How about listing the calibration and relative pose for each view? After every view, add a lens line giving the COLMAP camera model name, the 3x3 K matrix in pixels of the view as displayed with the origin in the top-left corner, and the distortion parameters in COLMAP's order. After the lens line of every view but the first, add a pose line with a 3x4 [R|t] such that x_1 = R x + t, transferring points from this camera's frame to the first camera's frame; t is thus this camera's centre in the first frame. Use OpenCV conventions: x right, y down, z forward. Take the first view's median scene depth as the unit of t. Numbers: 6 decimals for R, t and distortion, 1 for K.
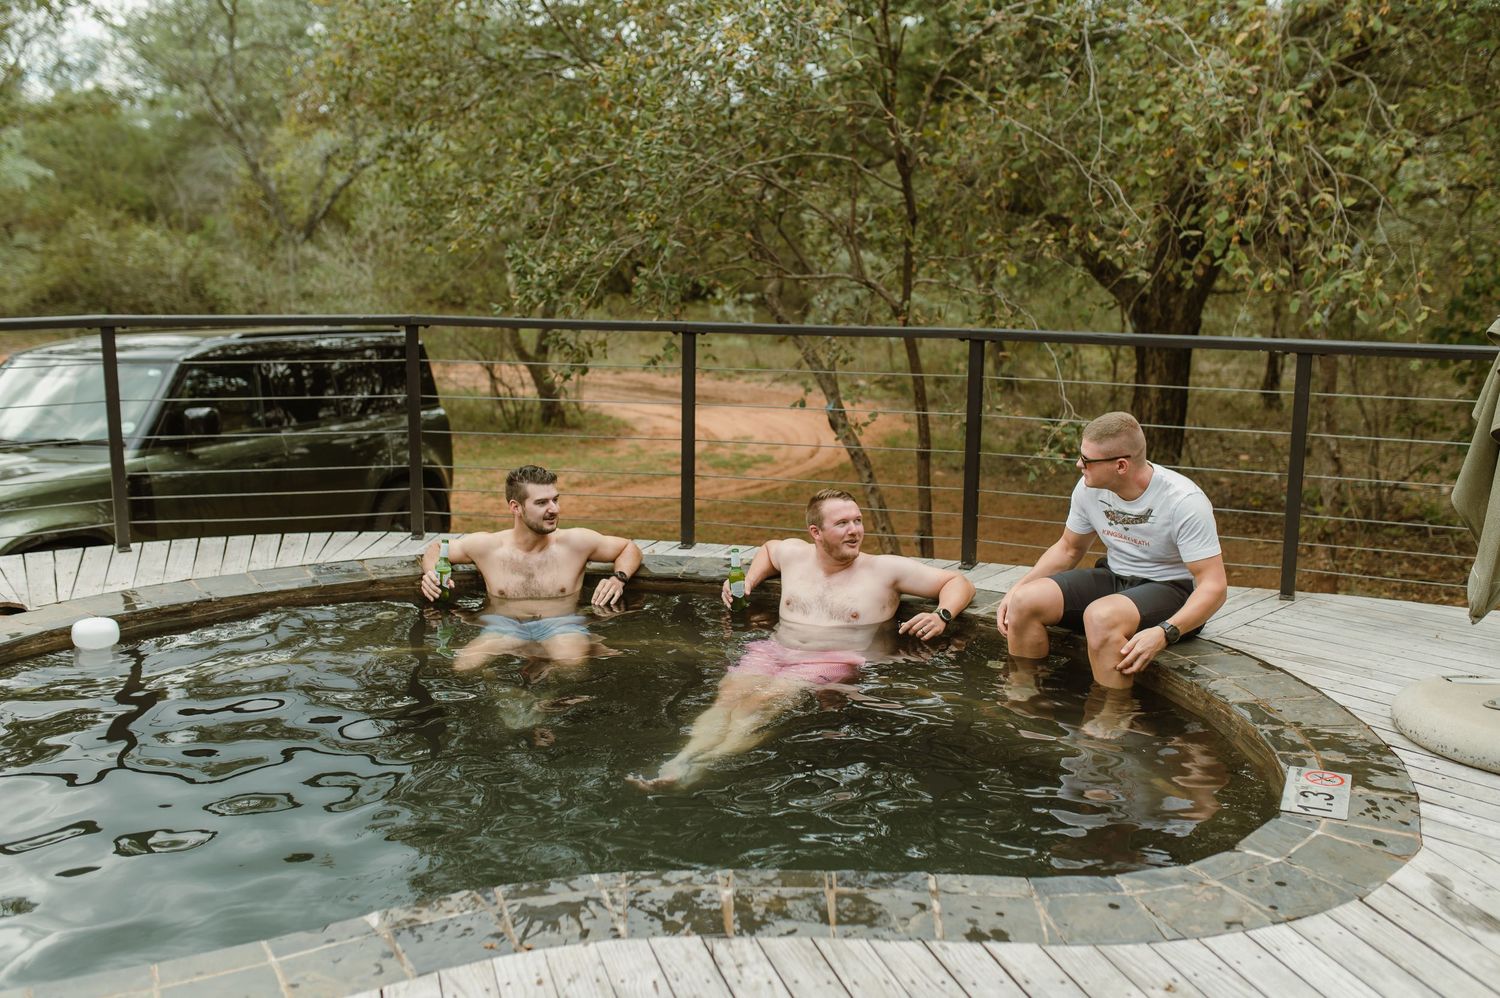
lens RADIAL K [[1393.5, 0, 710.5], [0, 1393.5, 499.2], [0, 0, 1]] dist [0.007153, 0.030421]
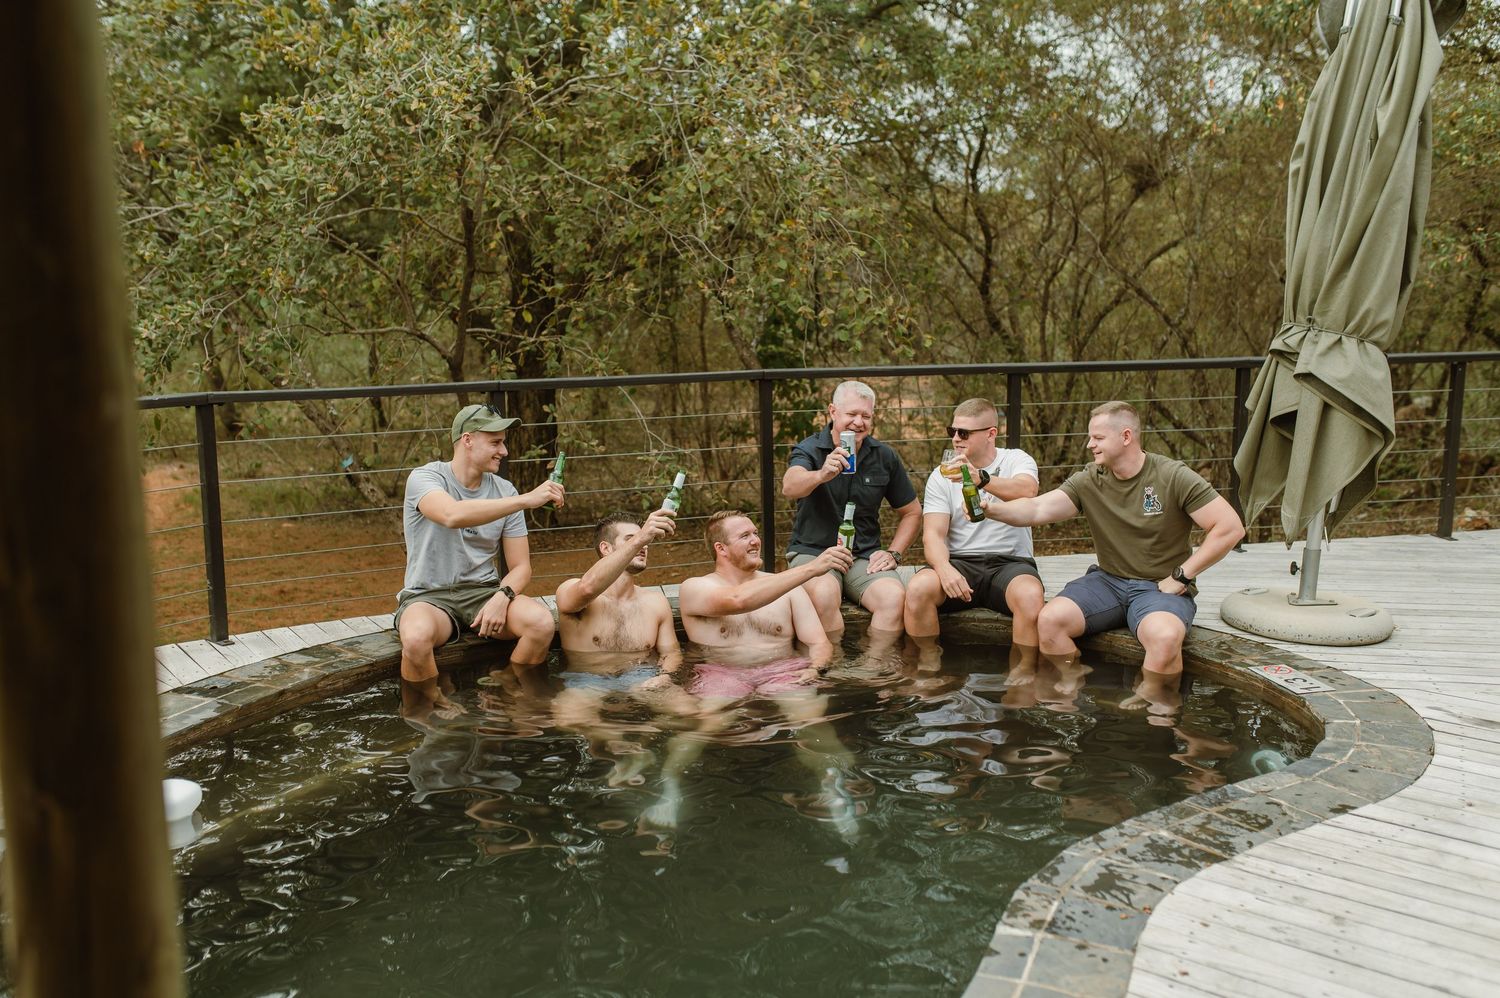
lens RADIAL K [[1393.5, 0, 710.5], [0, 1393.5, 499.2], [0, 0, 1]] dist [0.007153, 0.030421]
pose [[0.817618, -0.116229, 0.563907, -0.951605], [0.139104, 0.990275, 0.002420, -0.055361], [-0.558704, 0.076463, 0.825835, 0.220573]]
